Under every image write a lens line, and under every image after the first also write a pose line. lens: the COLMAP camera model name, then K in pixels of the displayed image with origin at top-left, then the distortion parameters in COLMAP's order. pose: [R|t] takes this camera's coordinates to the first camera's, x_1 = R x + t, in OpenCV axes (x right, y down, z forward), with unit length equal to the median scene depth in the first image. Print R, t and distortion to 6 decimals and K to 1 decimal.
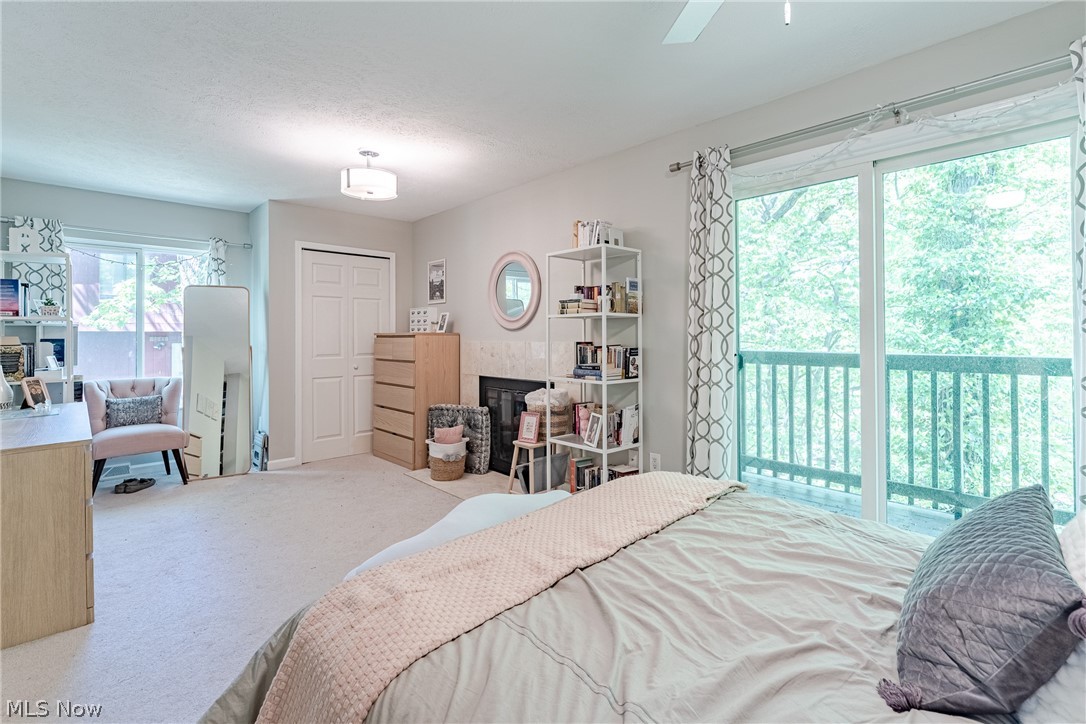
lens RADIAL K [[495.0, 0, 556.7], [0, 495.0, 339.0], [0, 0, 1]] dist [-0.000330, 0.000117]
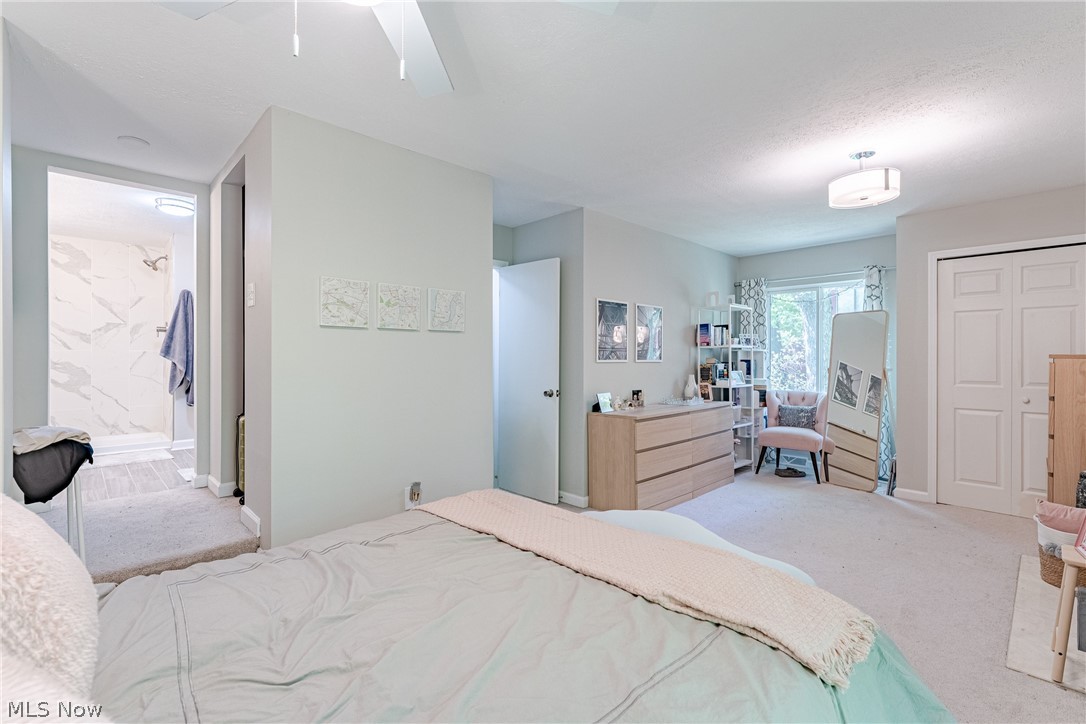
lens RADIAL K [[487.9, 0, 540.7], [0, 487.9, 360.1], [0, 0, 1]] dist [-0.002682, -0.000235]
pose [[-0.006164, 0.008371, -0.999946, 0.442476], [-0.007322, 0.999938, 0.008416, -0.006735], [0.999954, 0.007373, -0.006102, 0.366051]]
